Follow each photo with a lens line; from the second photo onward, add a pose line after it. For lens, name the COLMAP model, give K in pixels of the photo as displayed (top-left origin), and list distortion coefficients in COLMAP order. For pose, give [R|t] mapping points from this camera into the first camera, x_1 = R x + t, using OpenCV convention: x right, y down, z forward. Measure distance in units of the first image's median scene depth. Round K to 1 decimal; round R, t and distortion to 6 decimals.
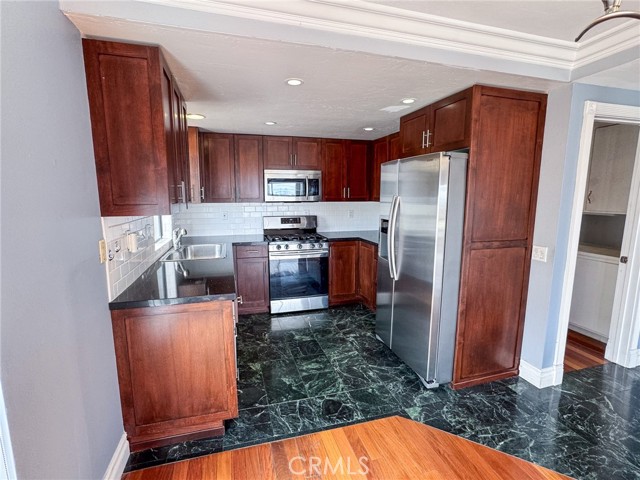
lens RADIAL K [[311.1, 0, 317.4], [0, 311.1, 243.5], [0, 0, 1]] dist [-0.000750, -0.000040]
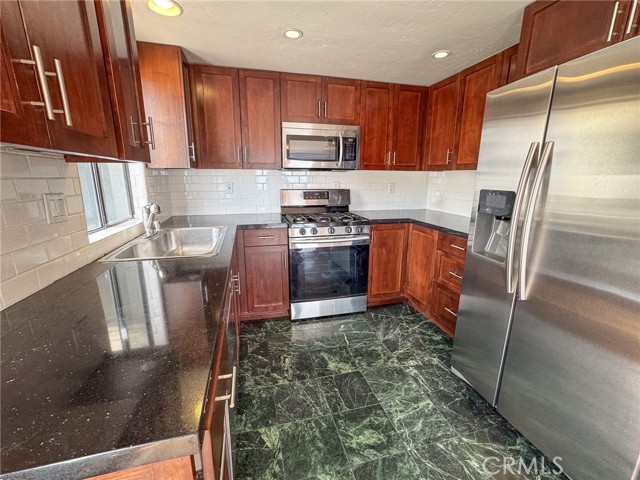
lens RADIAL K [[261.4, 0, 319.0], [0, 261.4, 239.3], [0, 0, 1]] dist [-0.000260, 0.000295]
pose [[0.999850, 0.009923, -0.014203, -0.075888], [-0.008833, 0.997155, 0.074861, -0.015766], [0.014906, -0.074724, 0.997093, 0.387216]]
